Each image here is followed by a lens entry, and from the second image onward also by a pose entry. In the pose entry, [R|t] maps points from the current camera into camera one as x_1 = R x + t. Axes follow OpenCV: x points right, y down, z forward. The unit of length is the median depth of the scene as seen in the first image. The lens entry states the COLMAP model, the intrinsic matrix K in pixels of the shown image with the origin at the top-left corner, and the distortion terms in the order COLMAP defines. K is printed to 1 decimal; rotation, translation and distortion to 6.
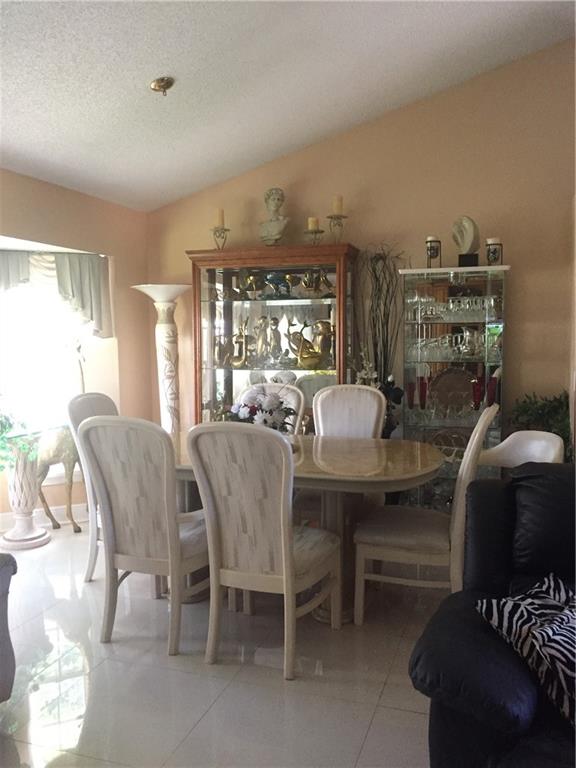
lens RADIAL K [[661.5, 0, 288.0], [0, 661.5, 384.0], [0, 0, 1]] dist [-0.003218, 0.001160]
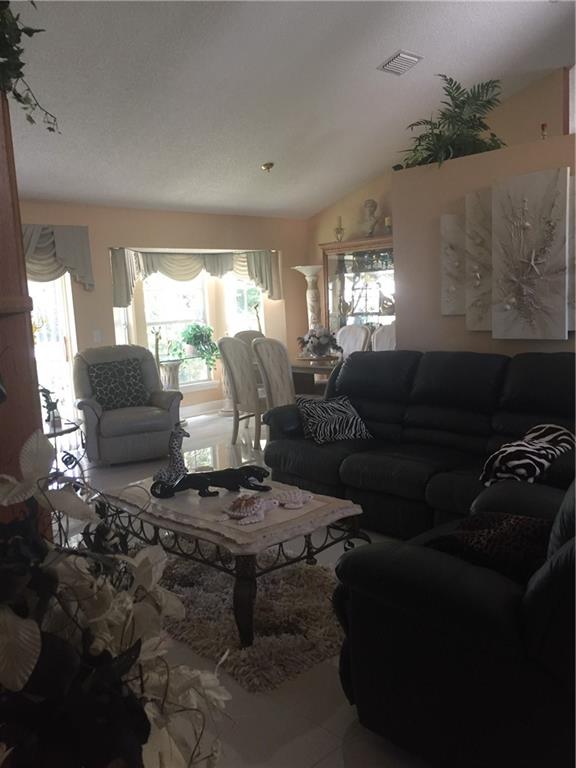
lens RADIAL K [[661.5, 0, 288.0], [0, 661.5, 384.0], [0, 0, 1]] dist [-0.003218, 0.001160]
pose [[0.893981, 0.017370, -0.447767, 0.518727], [0.012371, 0.997911, 0.063412, 0.037237], [0.447933, -0.062229, 0.891899, -0.508344]]
